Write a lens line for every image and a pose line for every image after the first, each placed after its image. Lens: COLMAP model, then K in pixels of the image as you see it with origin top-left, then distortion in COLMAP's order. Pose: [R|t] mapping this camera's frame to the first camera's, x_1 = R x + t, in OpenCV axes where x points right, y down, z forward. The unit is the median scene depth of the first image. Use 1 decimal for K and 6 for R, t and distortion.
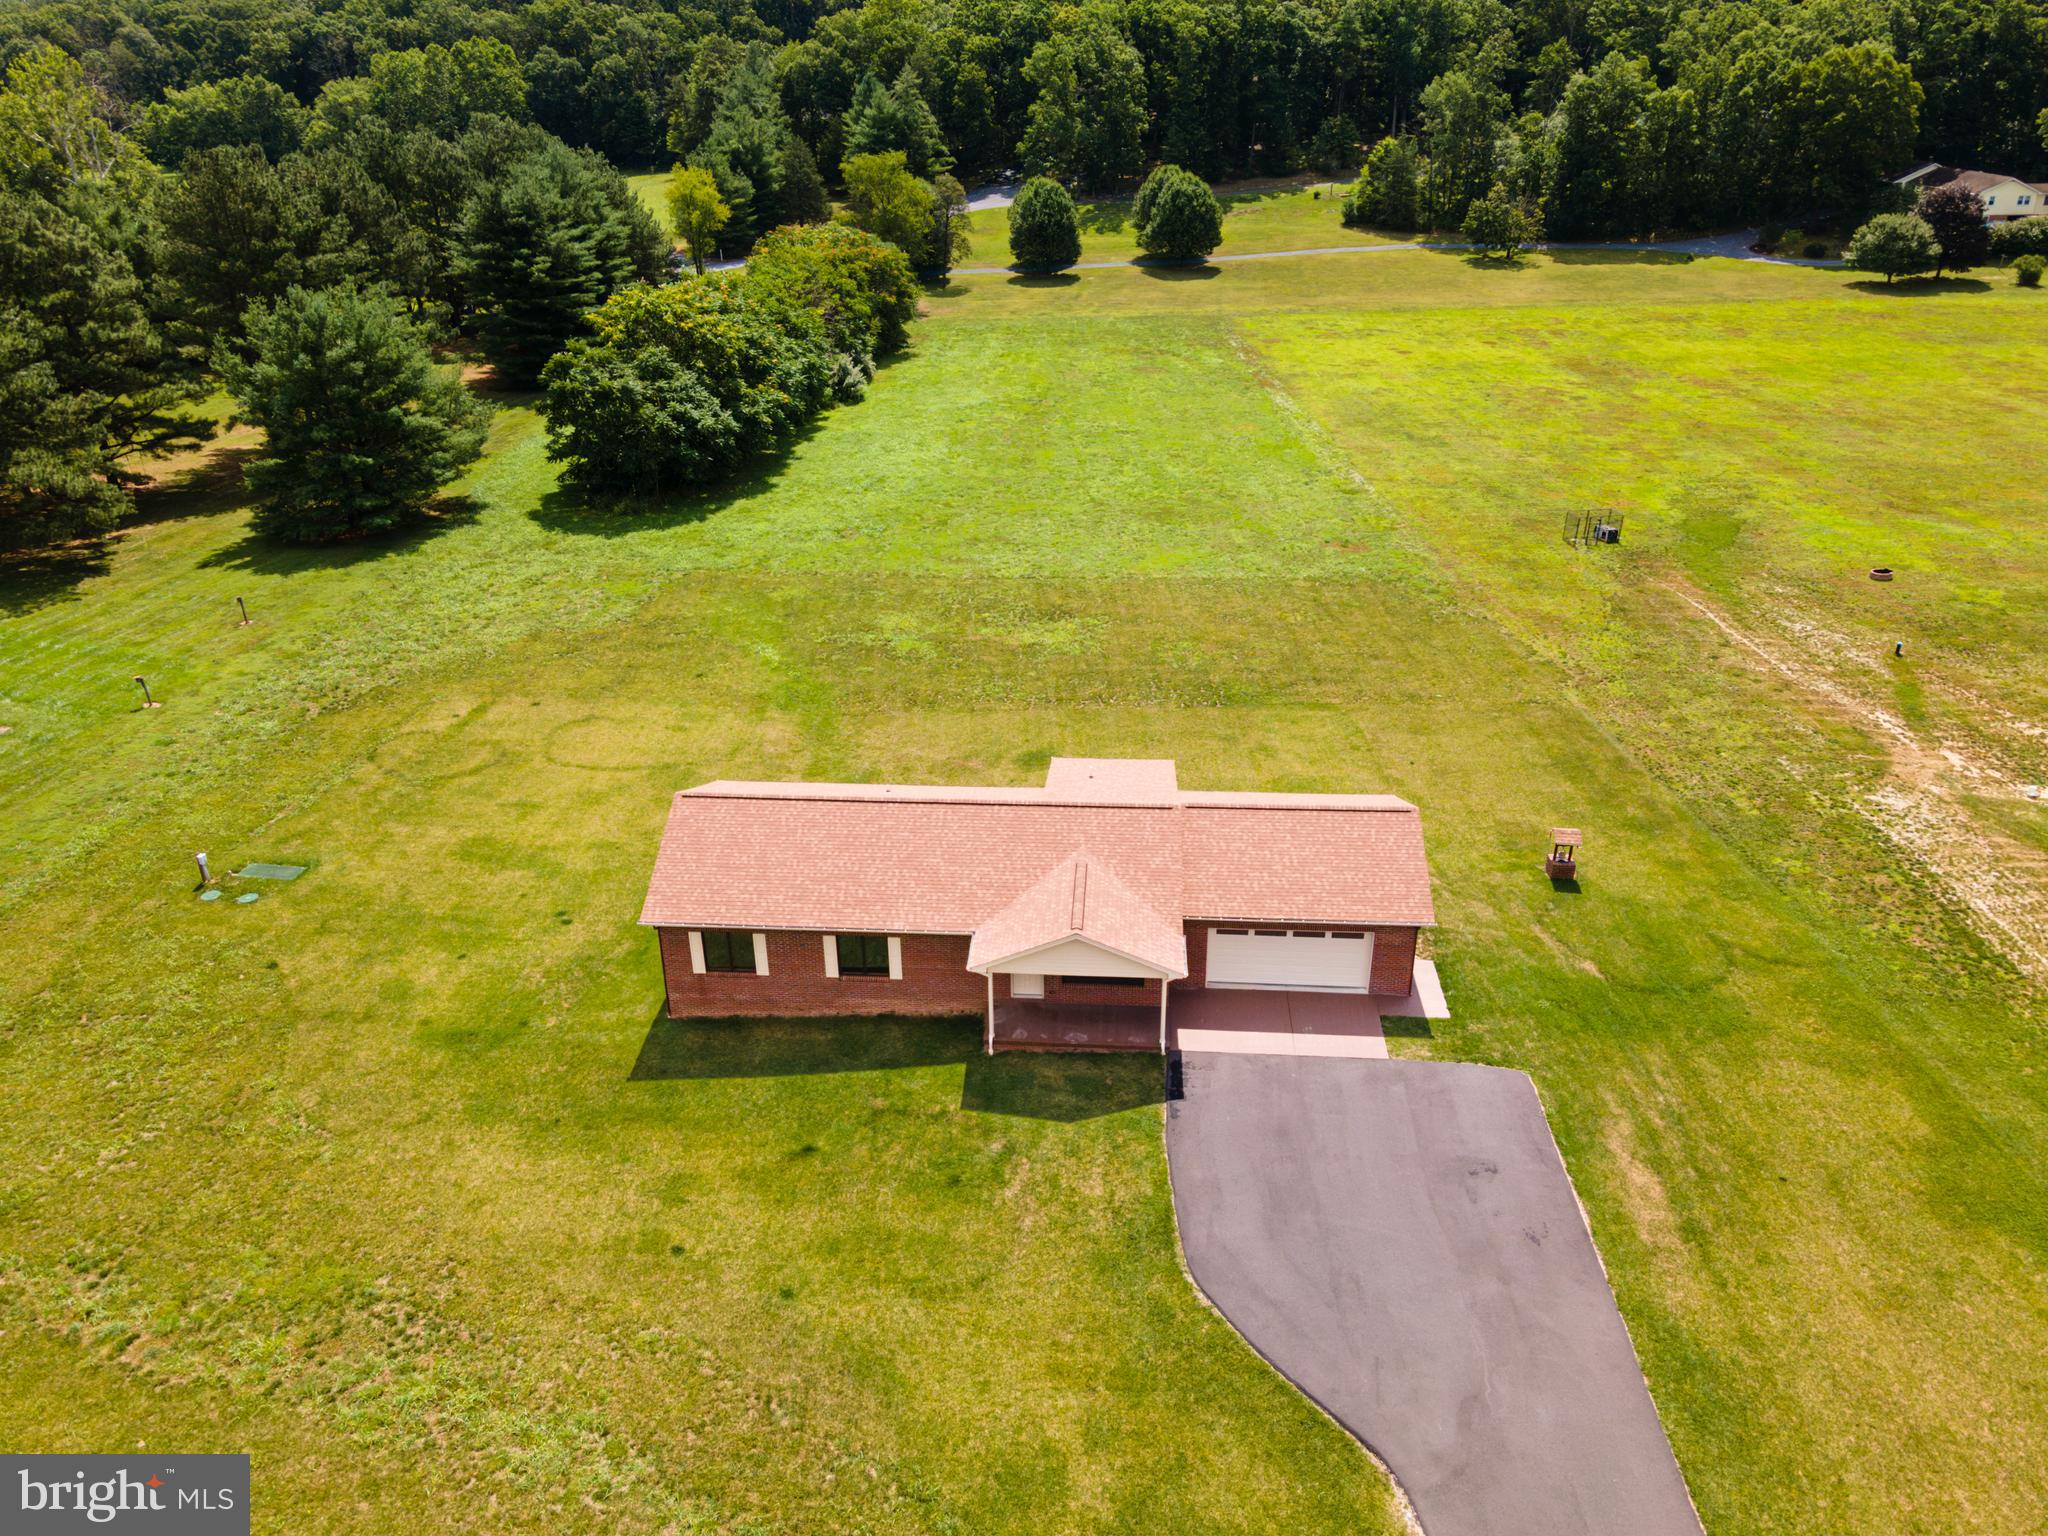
lens RADIAL K [[1486.0, 0, 1016.3], [0, 1486.0, 758.4], [0, 0, 1]] dist [0.026477, 0.026984]
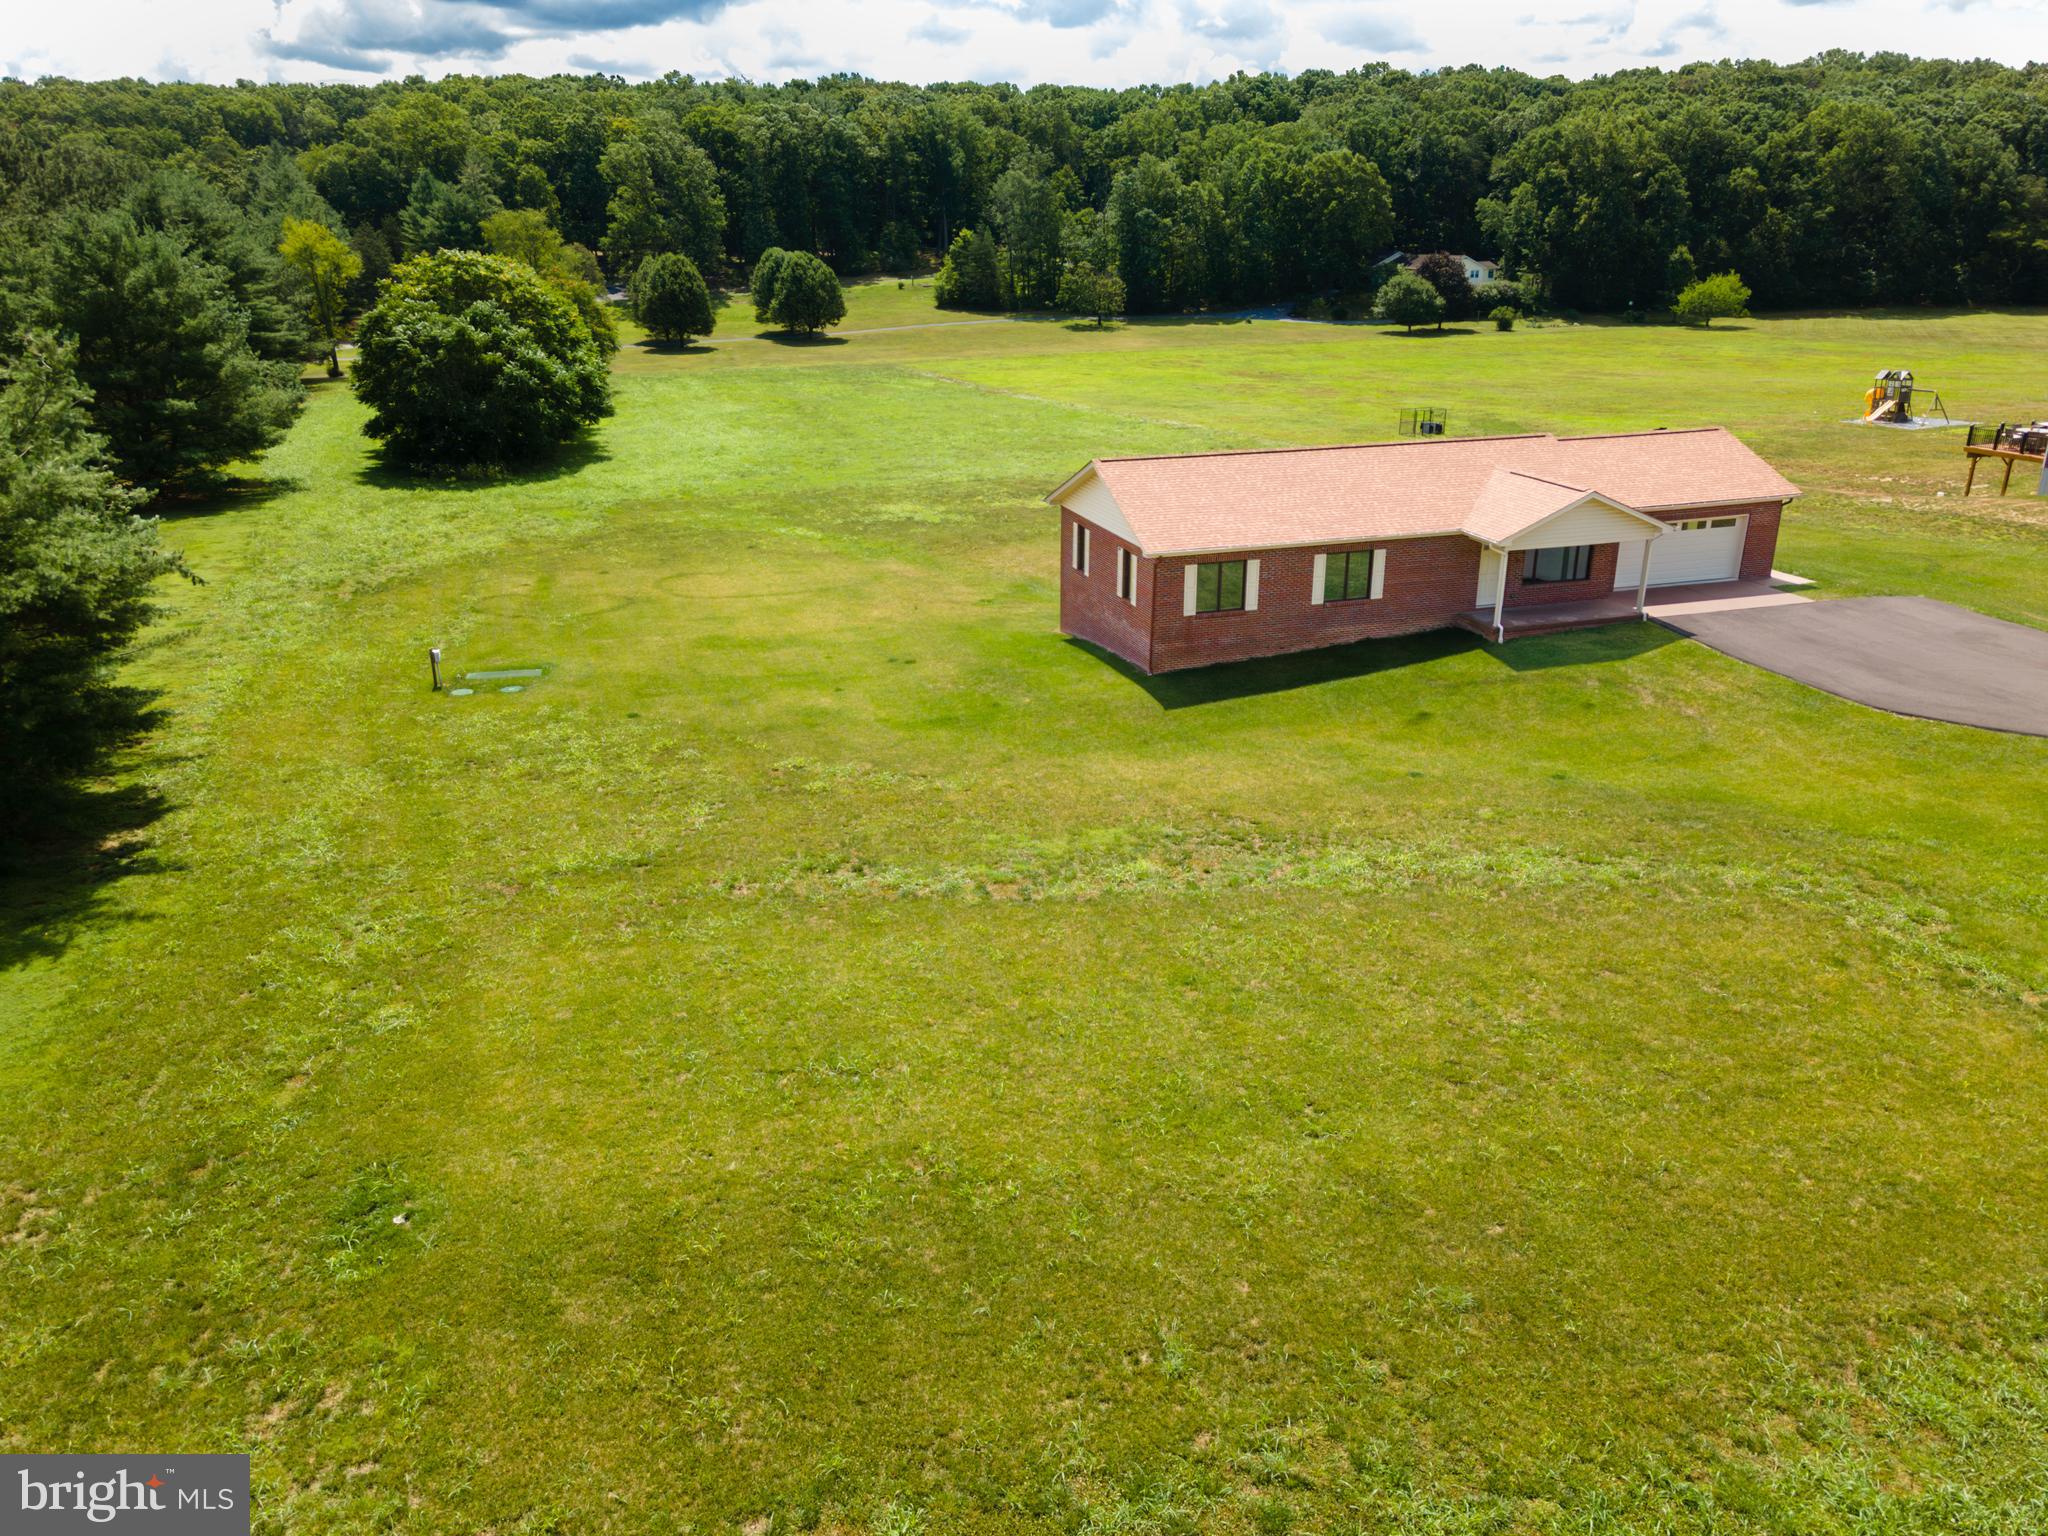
lens RADIAL K [[1486.0, 0, 1016.3], [0, 1486.0, 758.4], [0, 0, 1]] dist [0.026477, 0.026984]
pose [[0.932889, -0.118624, 0.340070, -0.300227], [0.156406, 0.983956, -0.085832, 0.137975], [-0.324432, 0.133261, 0.936475, 0.073537]]
